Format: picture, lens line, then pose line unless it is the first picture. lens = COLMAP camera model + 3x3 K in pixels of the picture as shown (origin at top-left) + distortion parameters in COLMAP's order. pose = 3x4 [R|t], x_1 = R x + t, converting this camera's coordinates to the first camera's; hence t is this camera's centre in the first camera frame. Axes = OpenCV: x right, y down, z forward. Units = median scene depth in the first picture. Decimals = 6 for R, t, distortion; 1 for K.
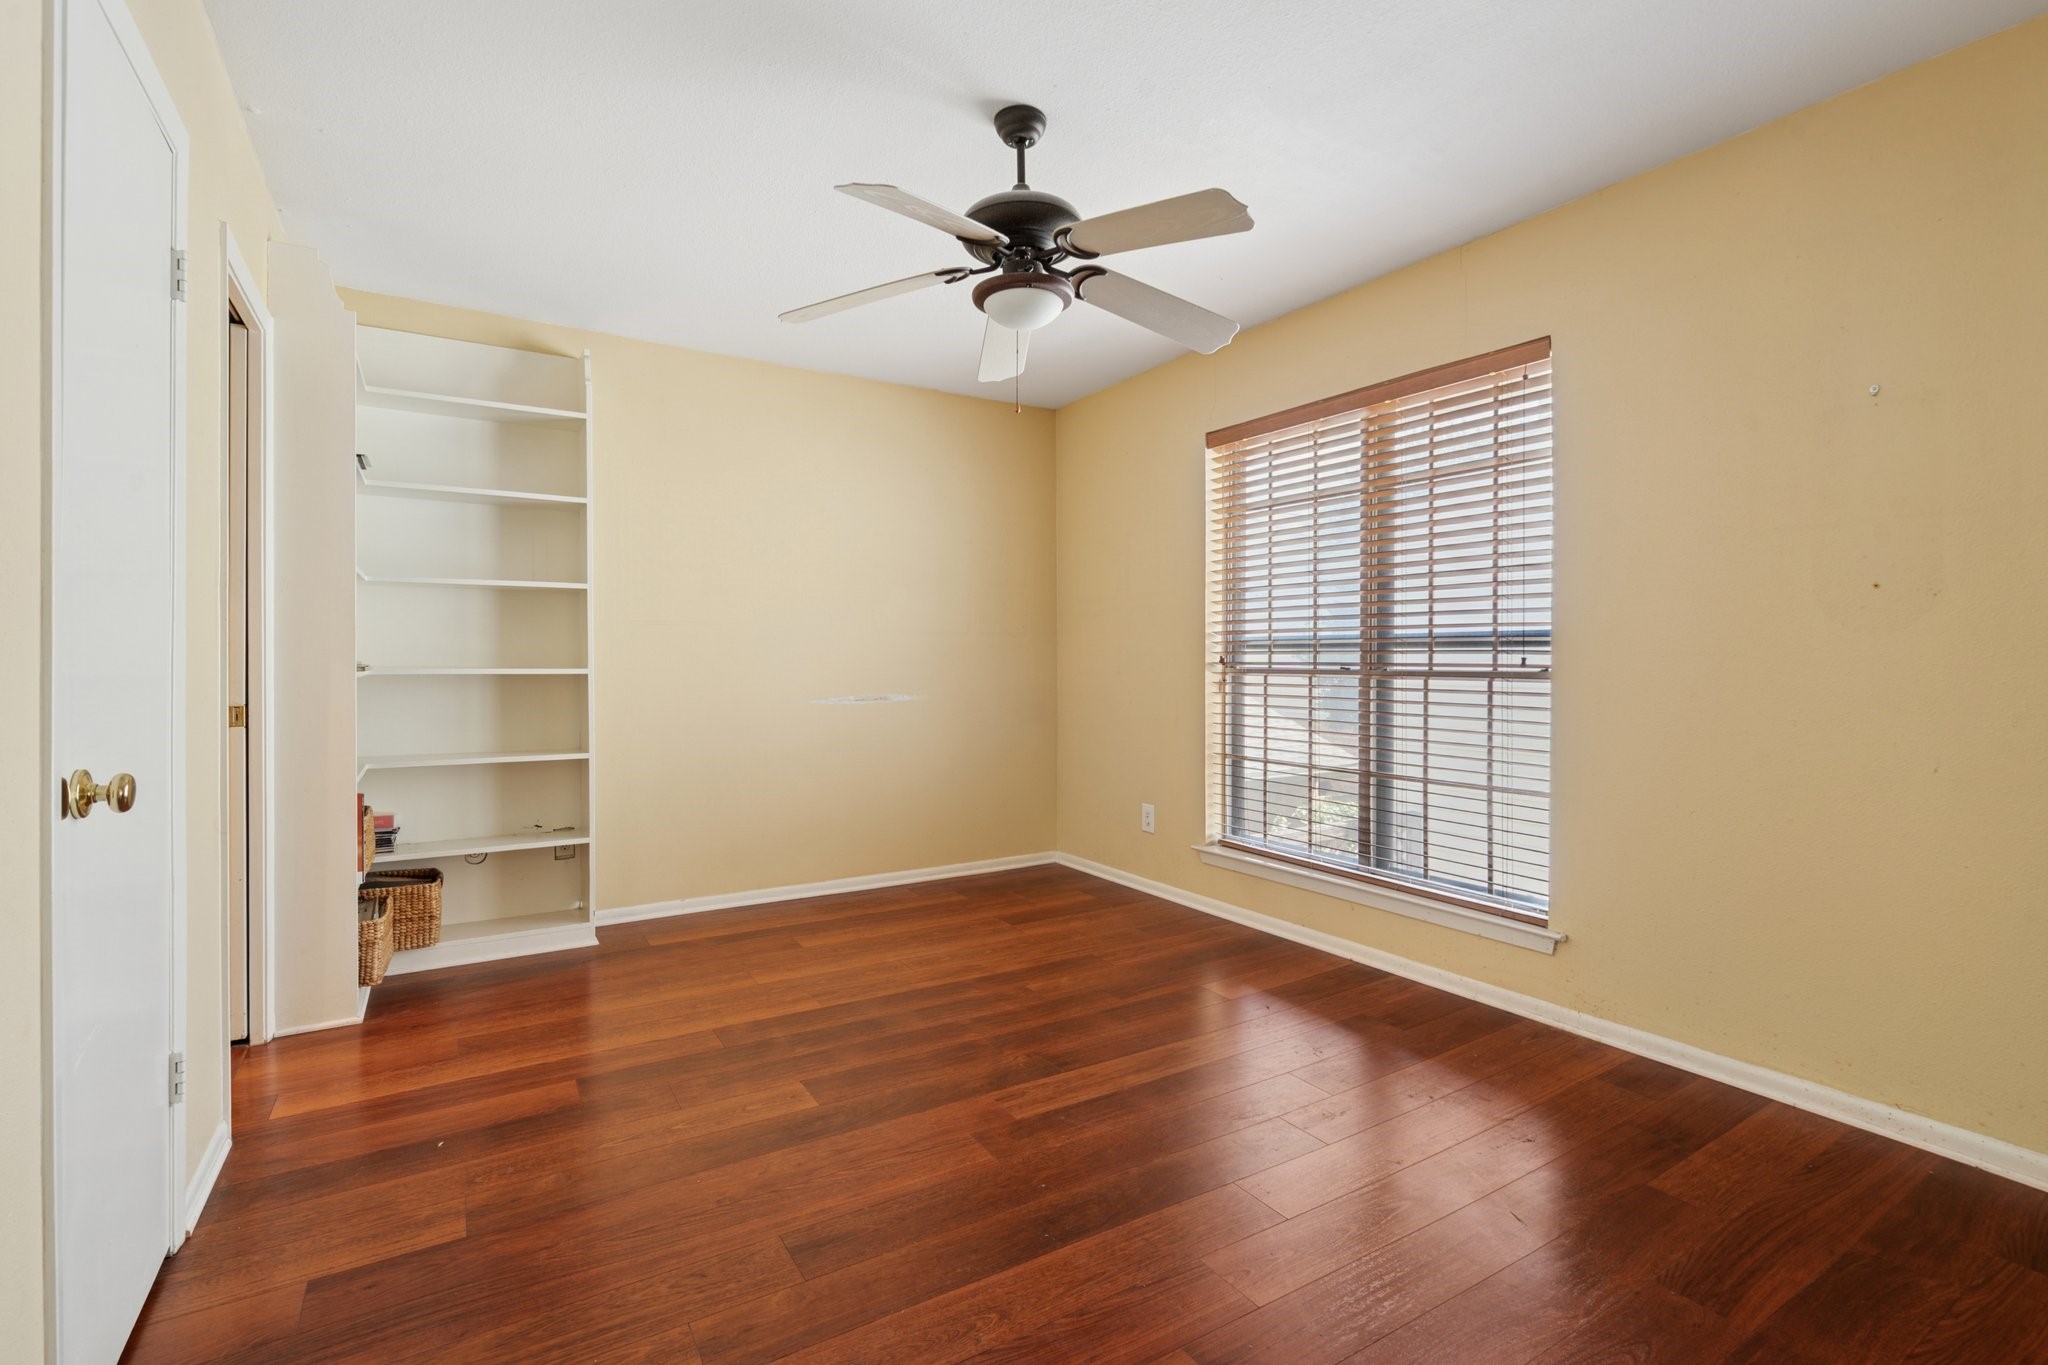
lens RADIAL K [[935.3, 0, 1031.6], [0, 935.3, 660.6], [0, 0, 1]] dist [-0.000490, -0.000063]
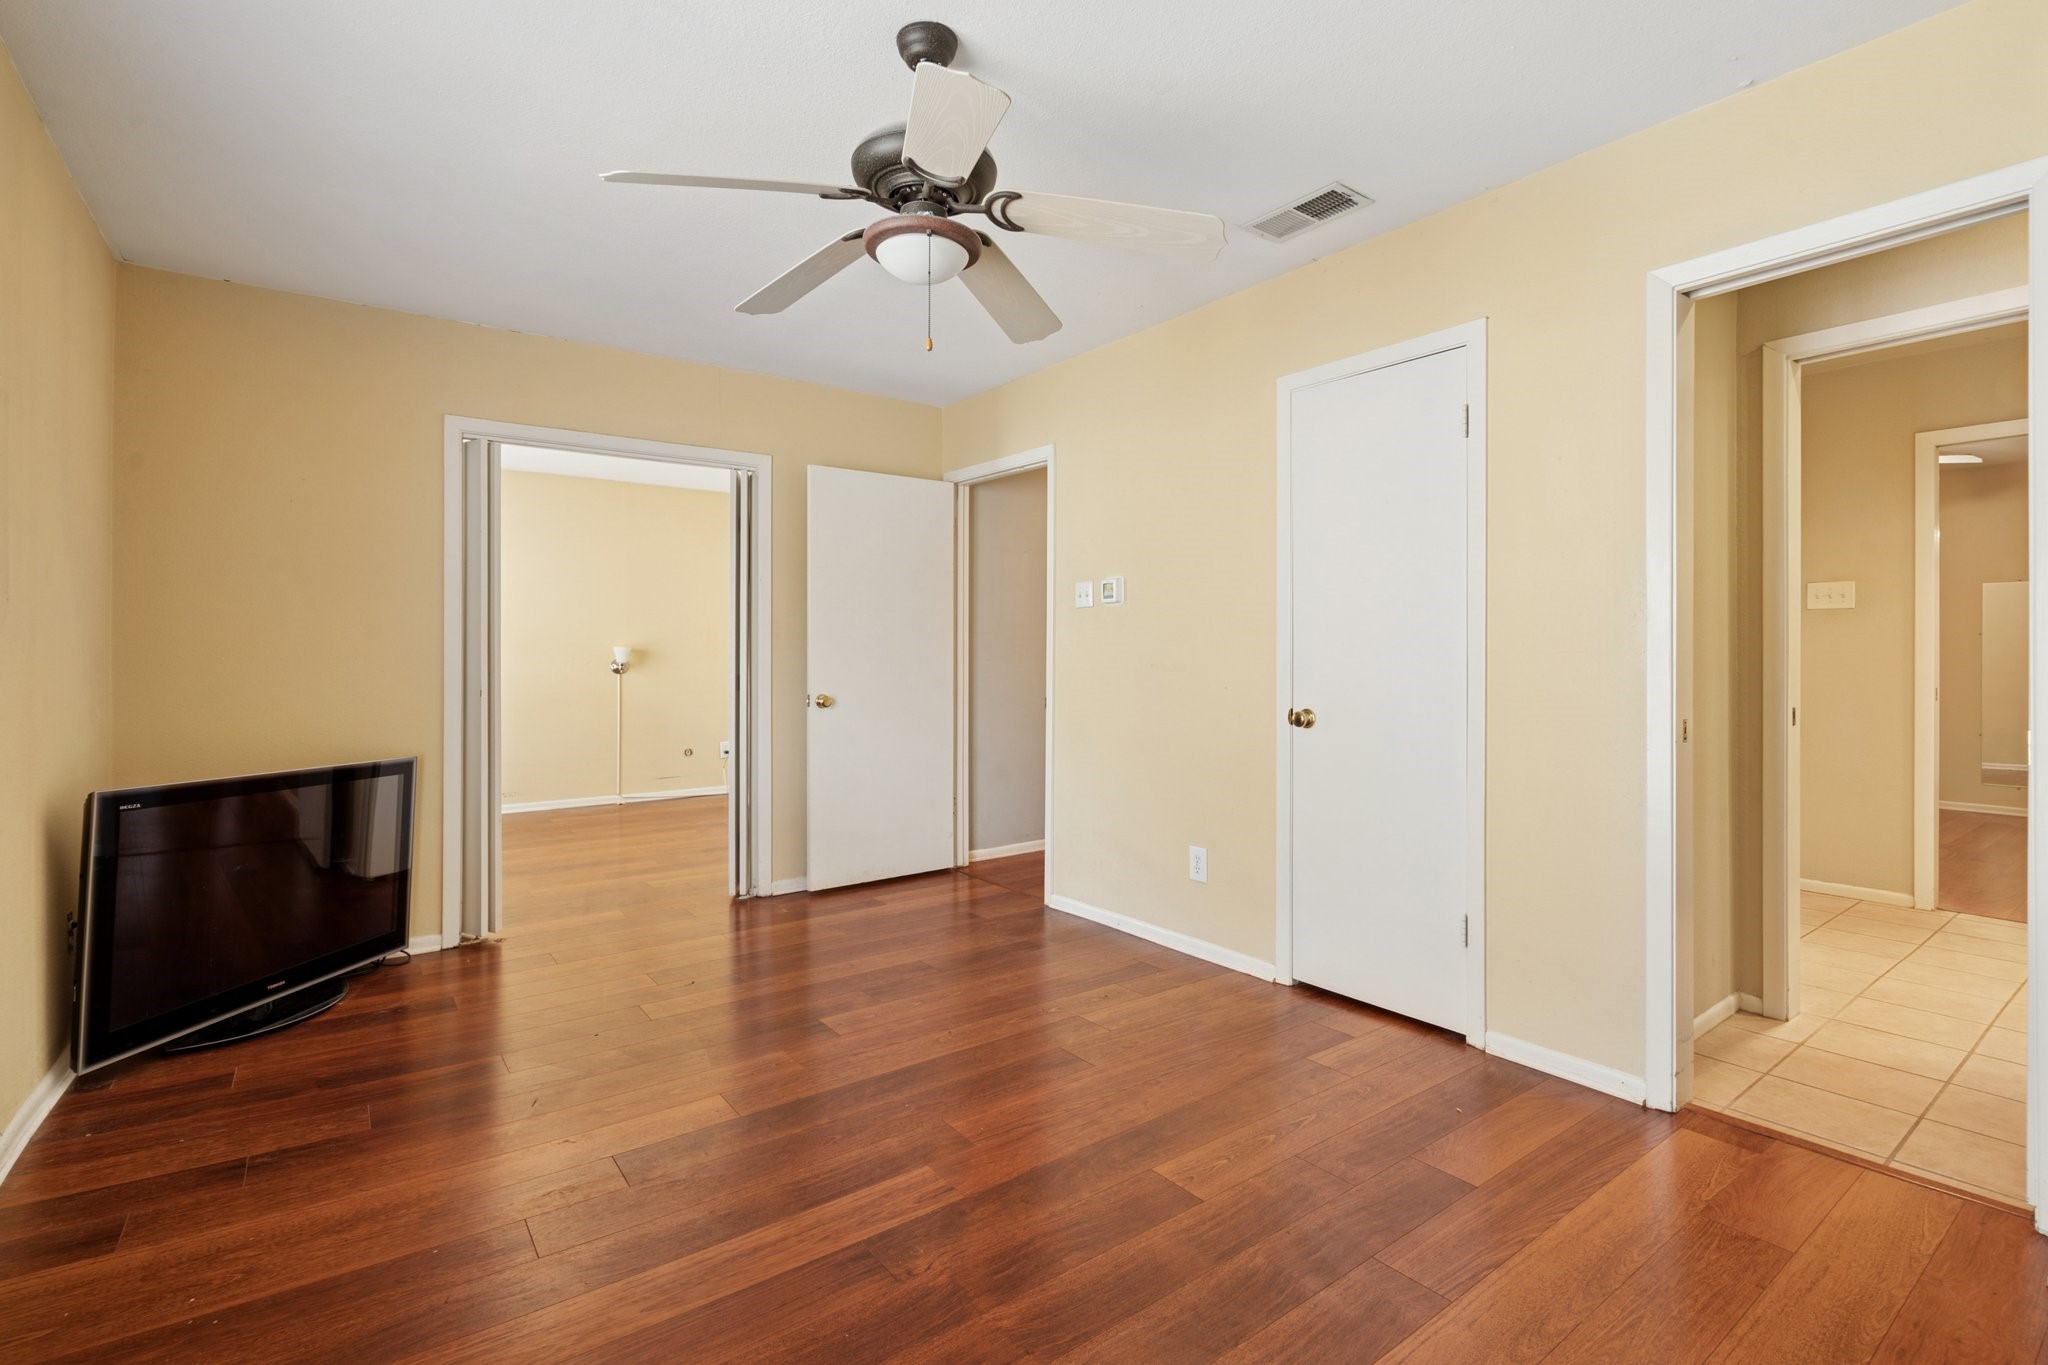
lens RADIAL K [[935.3, 0, 1031.6], [0, 935.3, 660.6], [0, 0, 1]] dist [-0.000490, -0.000063]
pose [[-0.995600, -0.000290, -0.093709, -0.029384], [-0.000400, 0.999999, 0.001154, -0.007989], [0.093709, 0.001187, -0.995599, 1.837675]]
